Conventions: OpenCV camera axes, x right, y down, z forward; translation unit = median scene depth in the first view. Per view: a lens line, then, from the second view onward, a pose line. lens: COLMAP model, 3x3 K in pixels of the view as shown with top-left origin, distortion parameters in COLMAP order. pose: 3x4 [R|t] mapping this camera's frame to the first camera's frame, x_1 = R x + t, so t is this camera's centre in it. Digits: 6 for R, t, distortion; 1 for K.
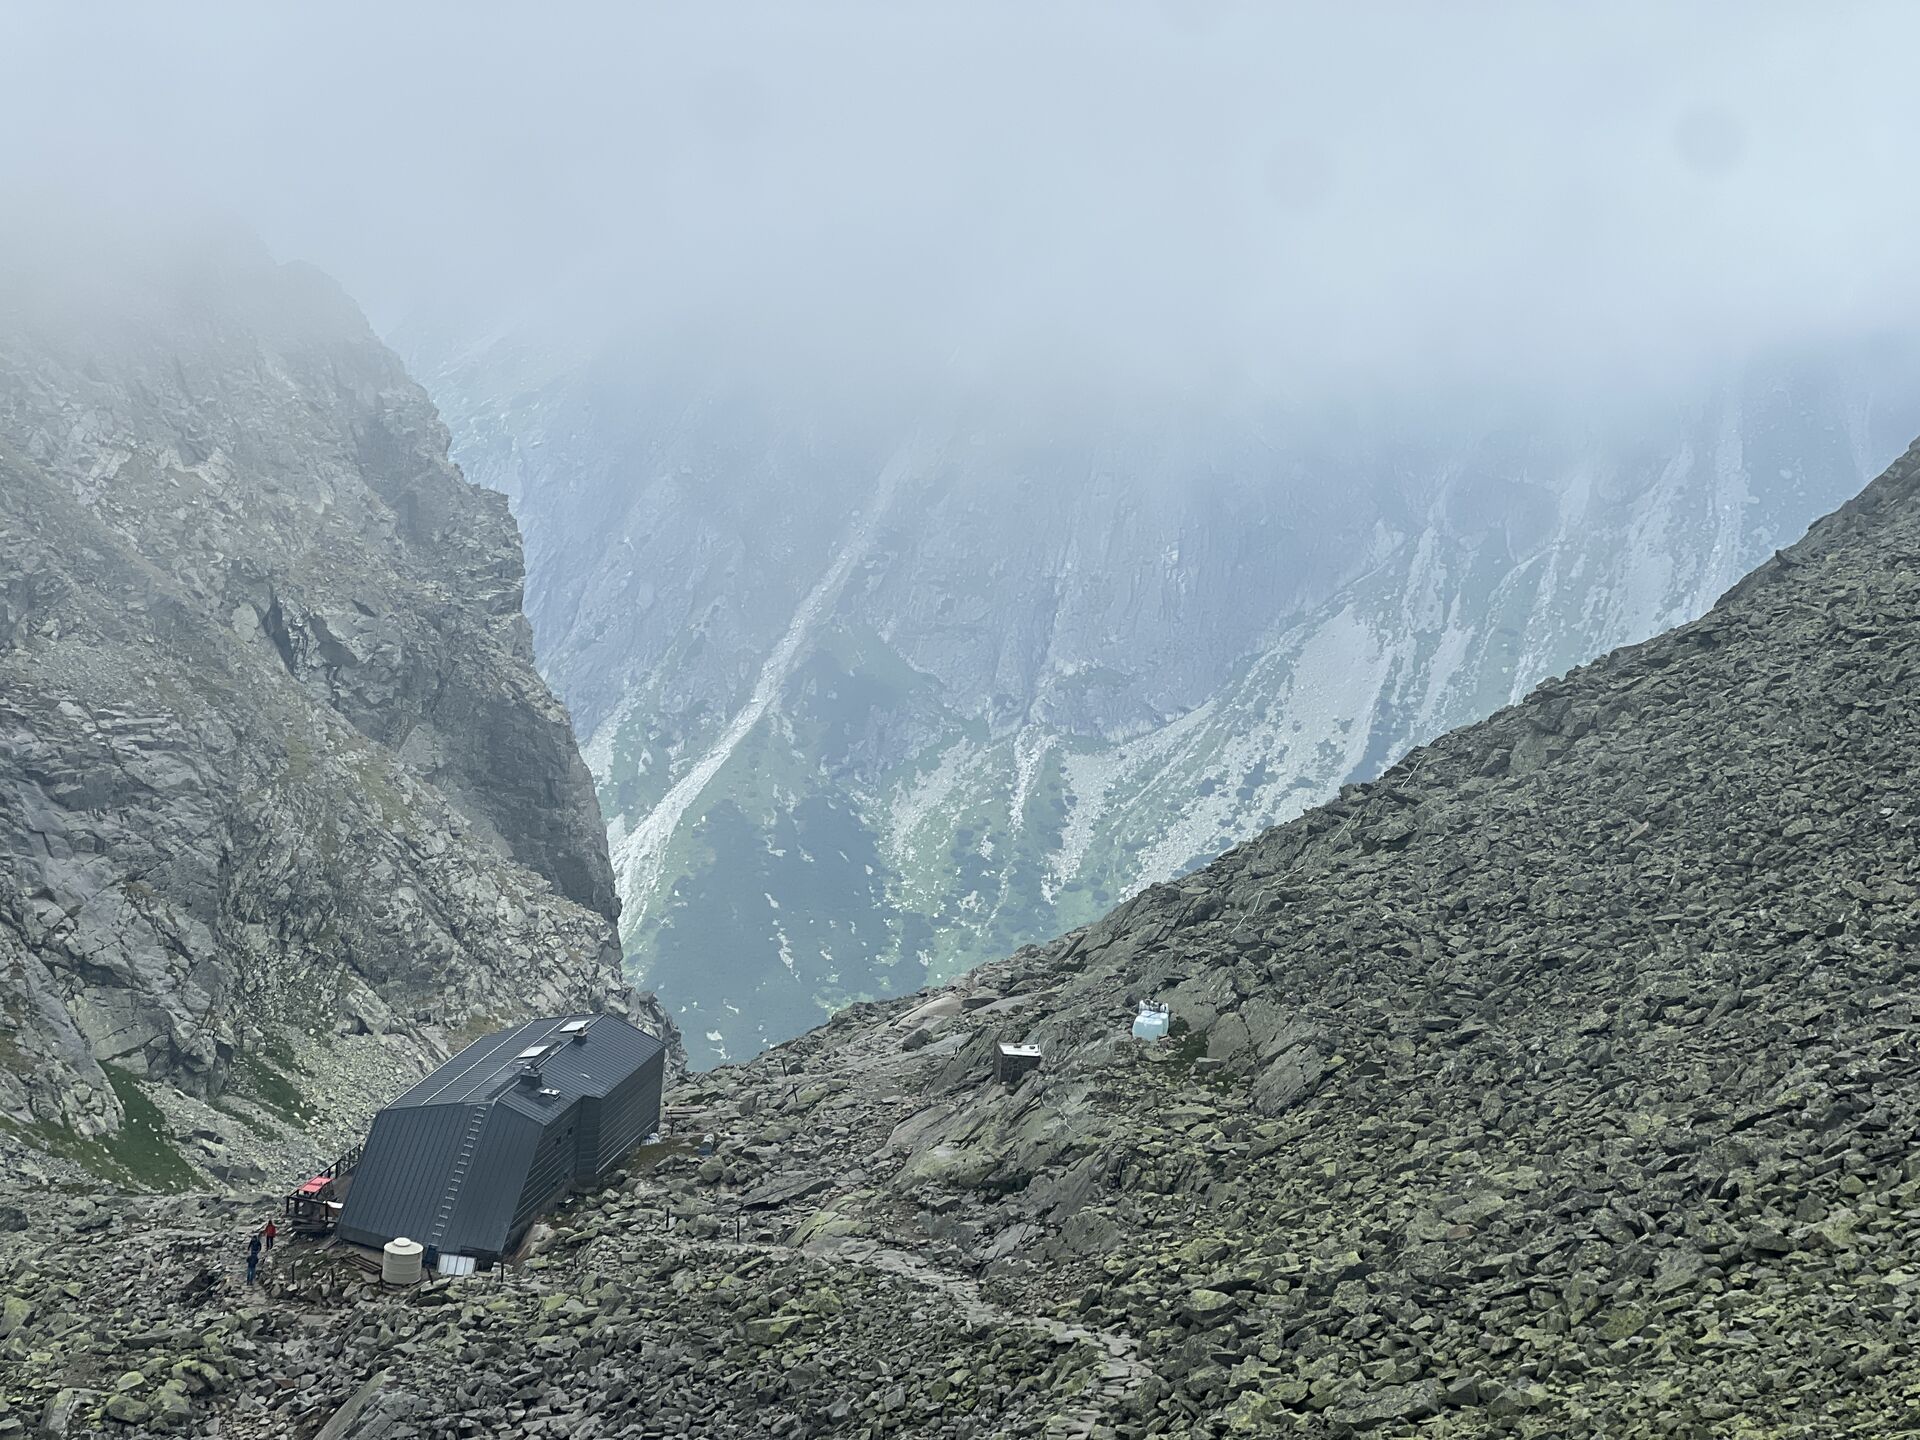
lens RADIAL K [[4404.0, 0, 967.3], [0, 4404.0, 679.7], [0, 0, 1]] dist [0.275506, 0.000000]
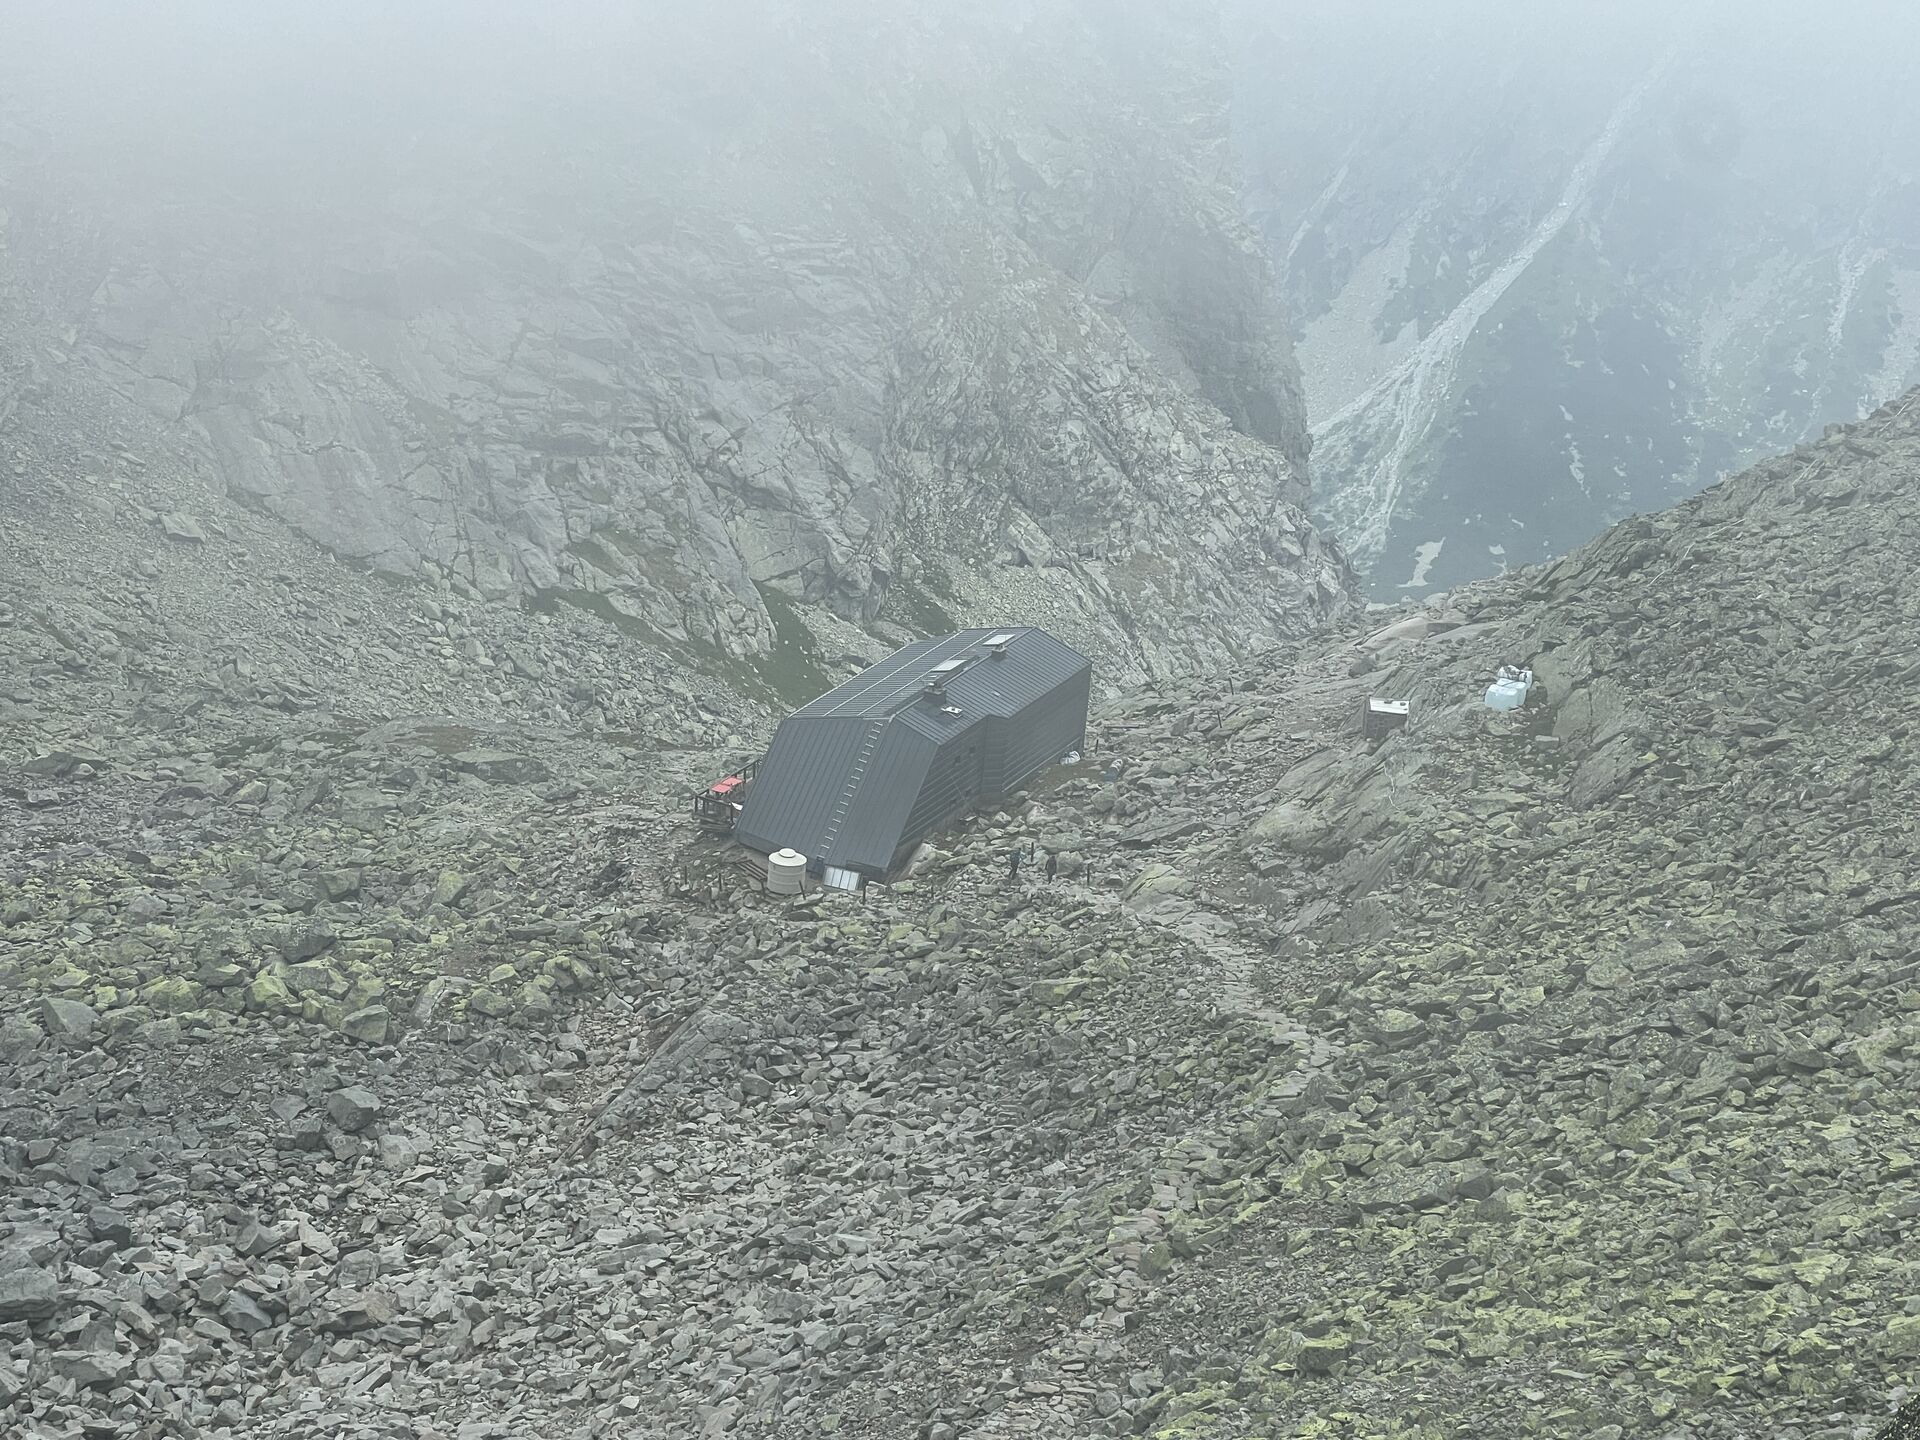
lens RADIAL K [[4458.8, 0, 897.1], [0, 4458.8, 702.7], [0, 0, 1]] dist [0.215584, 0.000000]
pose [[0.979168, 0.056690, -0.194977, 0.097014], [-0.033062, 0.991934, 0.122369, -0.033974], [0.200341, -0.113374, 0.973144, 0.017307]]
